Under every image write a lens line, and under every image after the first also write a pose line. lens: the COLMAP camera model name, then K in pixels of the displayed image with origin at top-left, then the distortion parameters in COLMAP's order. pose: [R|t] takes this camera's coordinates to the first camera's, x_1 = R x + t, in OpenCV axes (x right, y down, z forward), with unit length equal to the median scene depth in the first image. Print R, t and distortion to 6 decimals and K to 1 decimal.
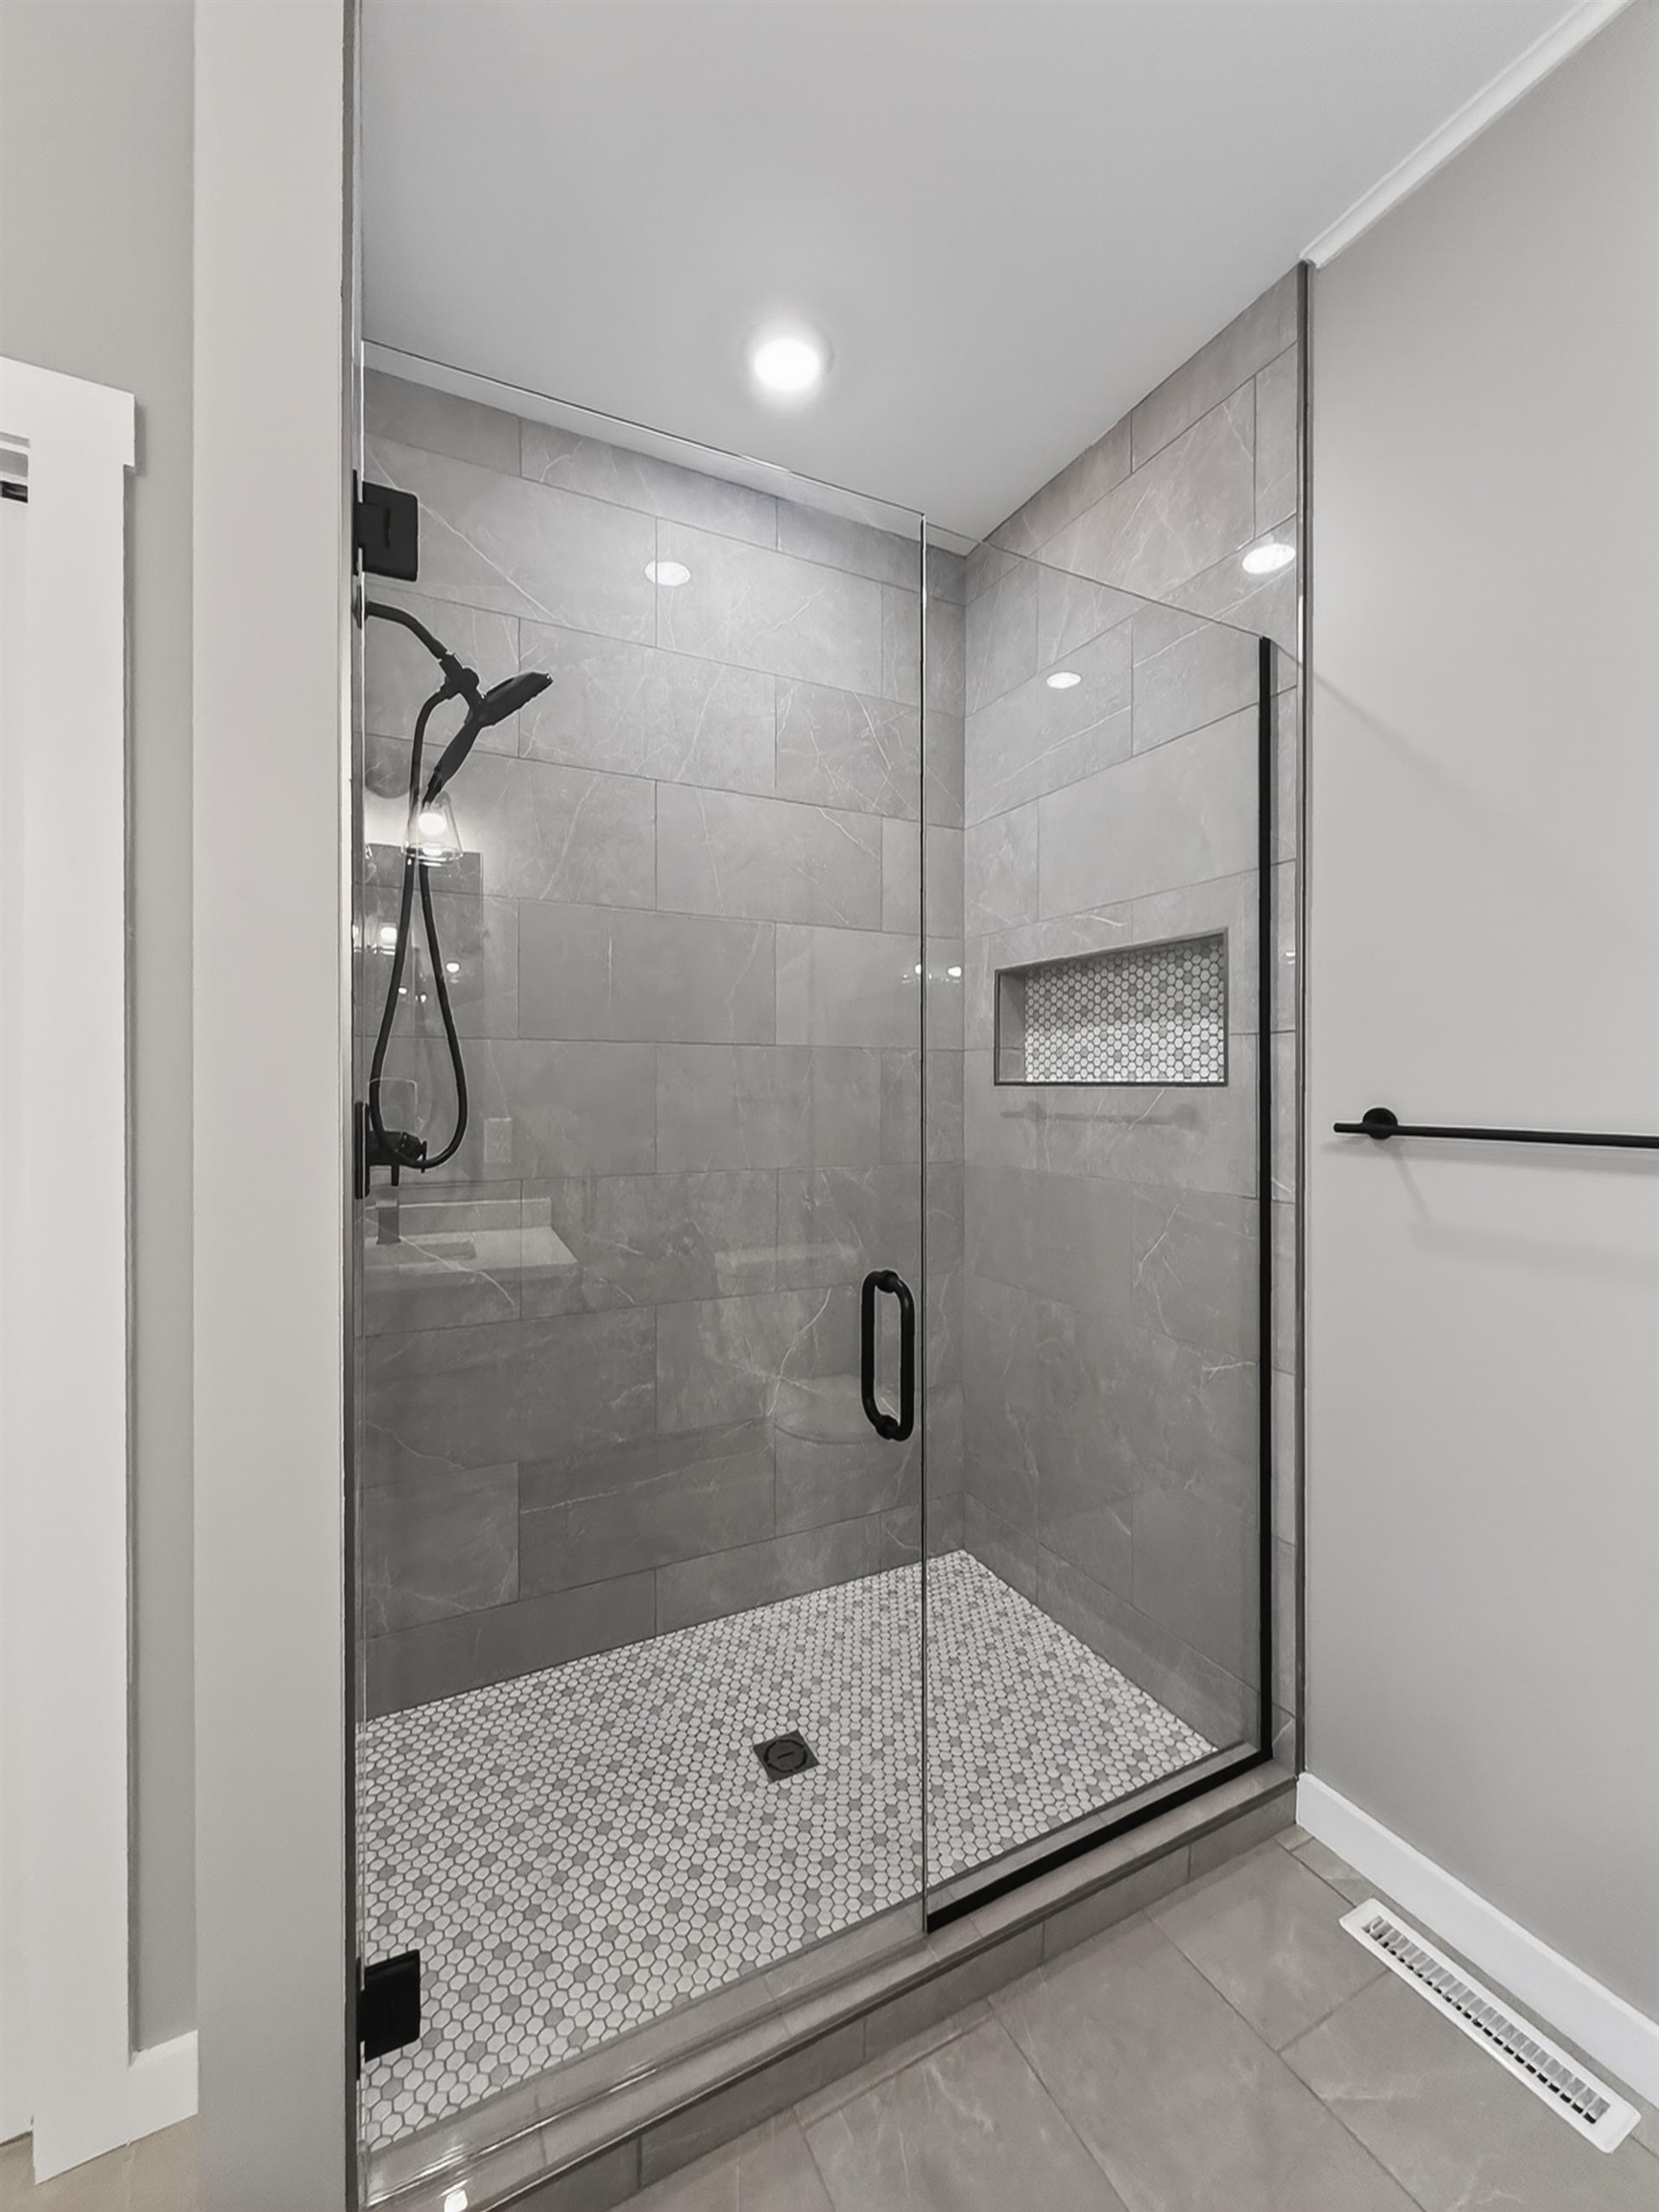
lens RADIAL K [[892.5, 0, 813.8], [0, 892.5, 1083.9], [0, 0, 1]] dist [-0.002542, 0.000373]
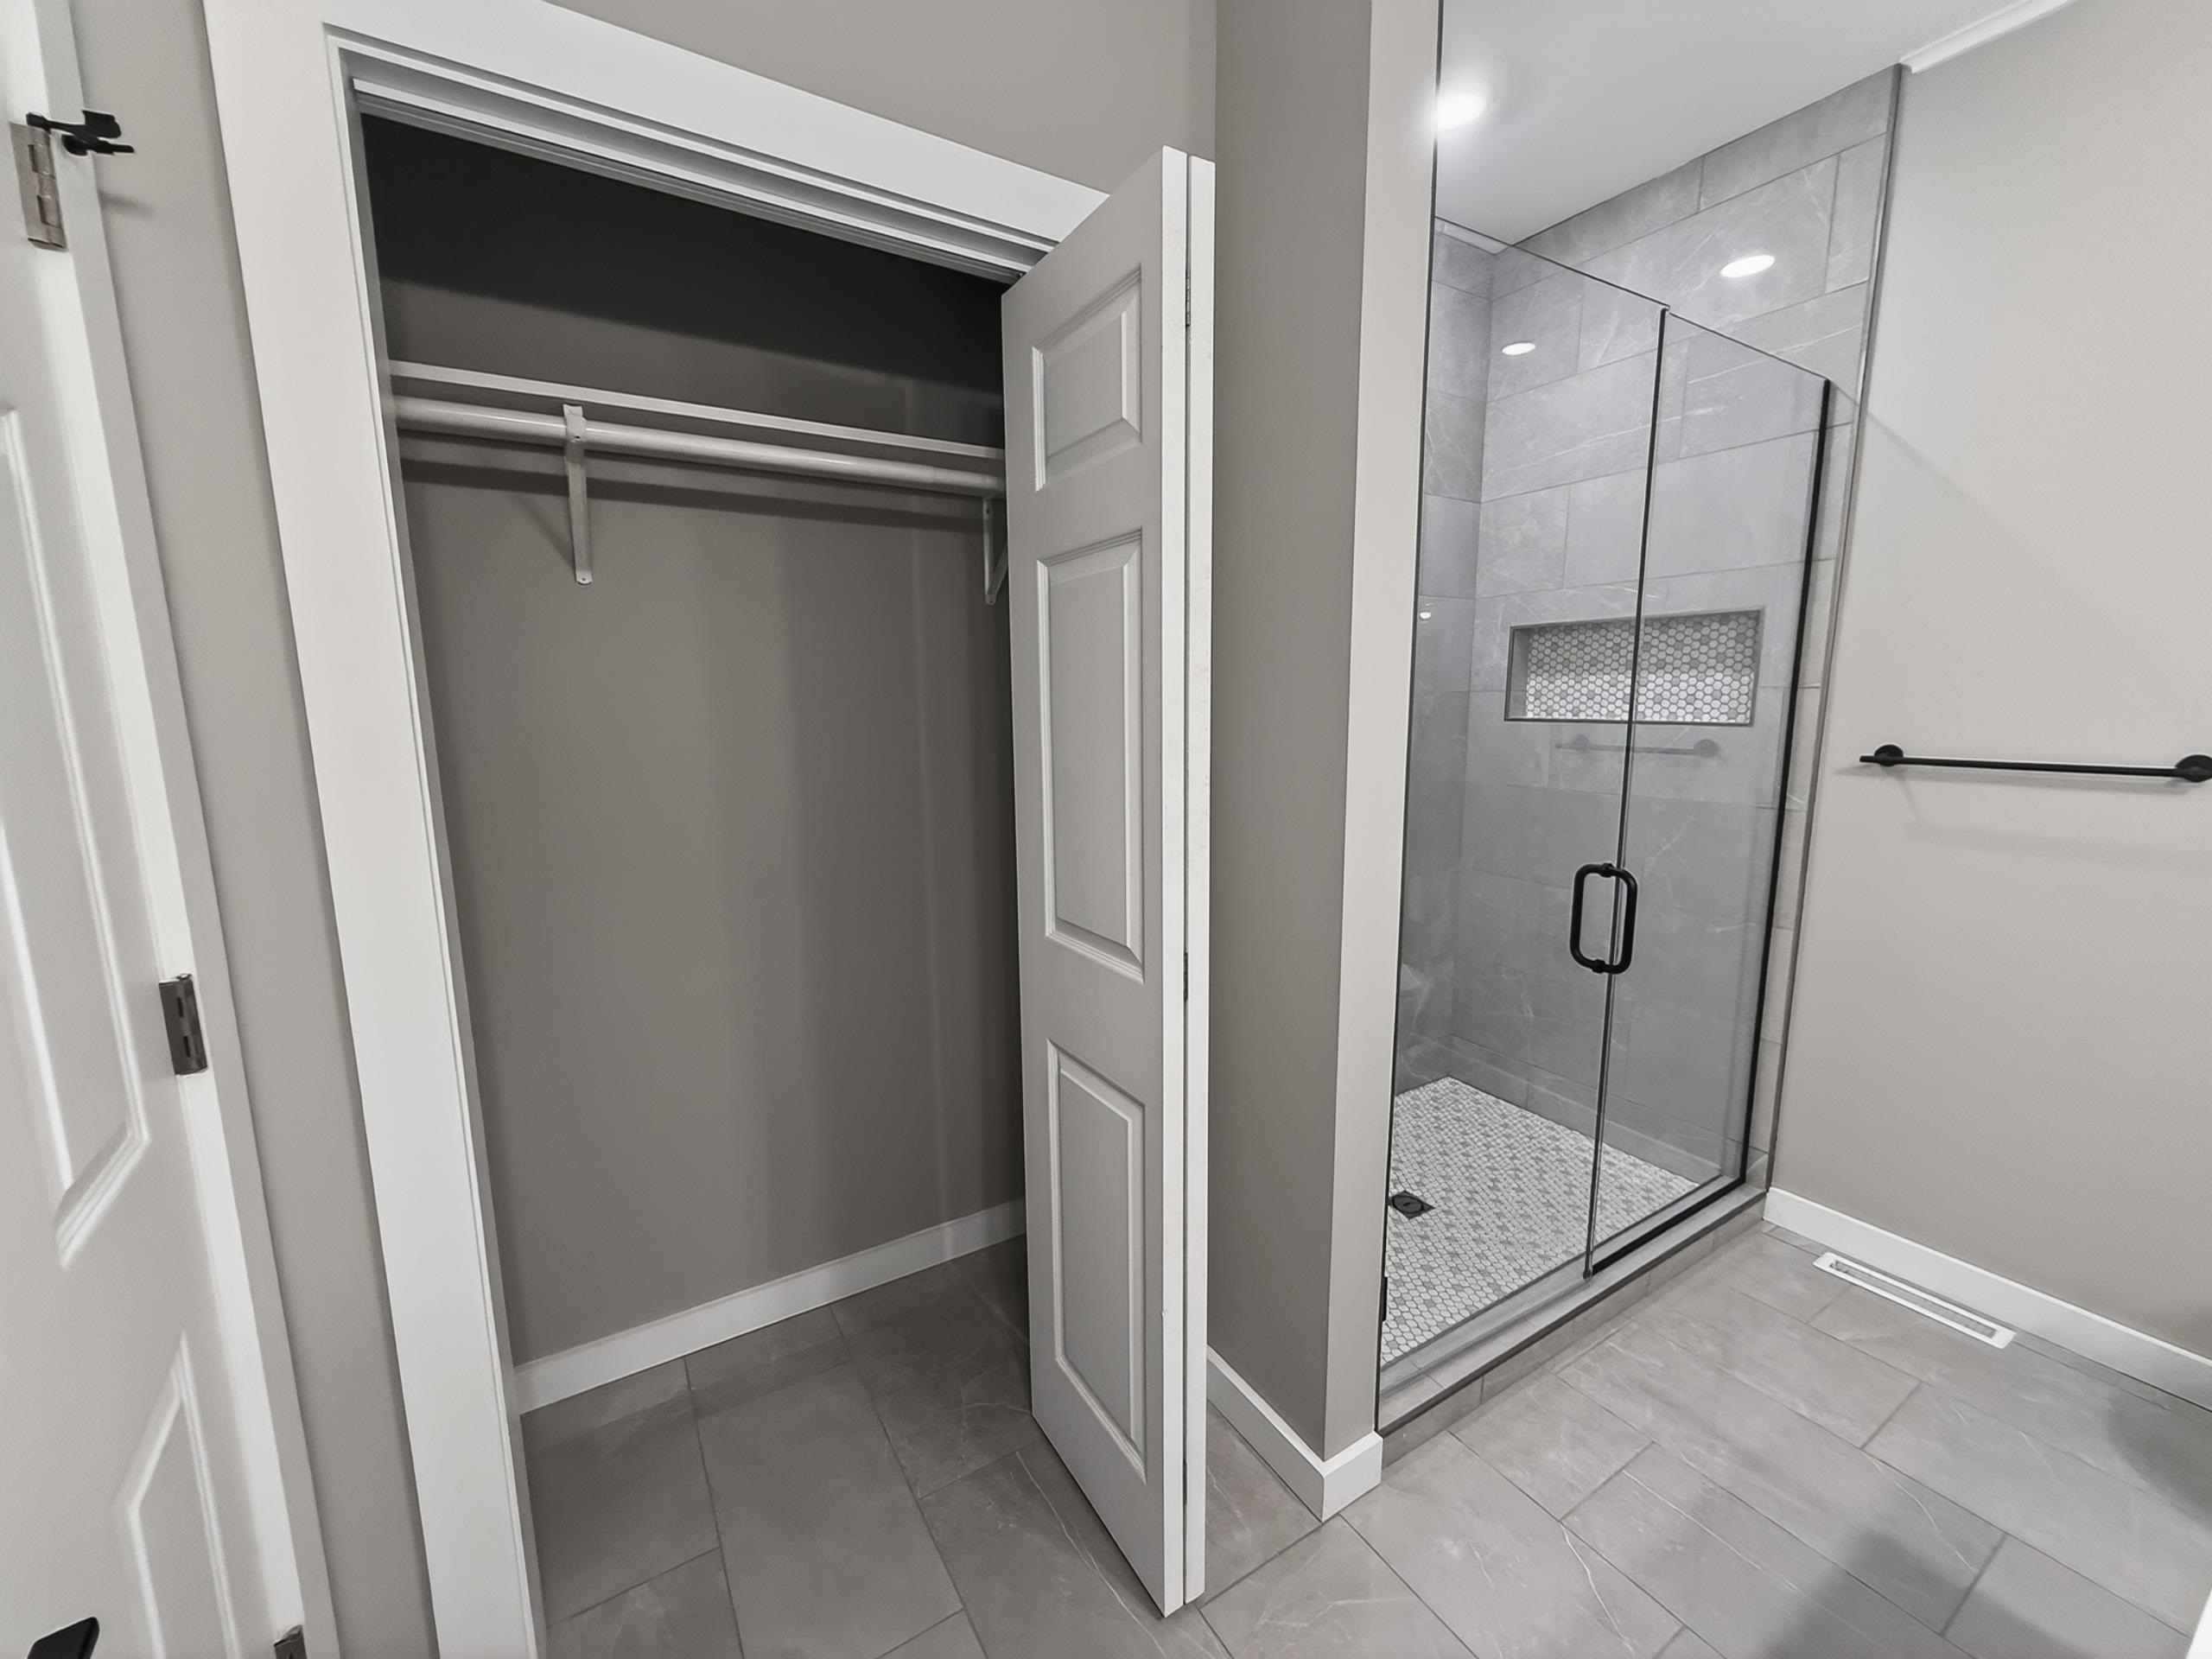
lens RADIAL K [[883.6, 0, 1106.0], [0, 883.6, 829.5], [0, 0, 1]] dist [-0.000920, -0.000110]
pose [[0.996334, -0.021472, 0.082805, -0.560845], [0.008859, 0.988680, 0.149779, -0.046386], [-0.085084, -0.148497, 0.985246, -0.232214]]
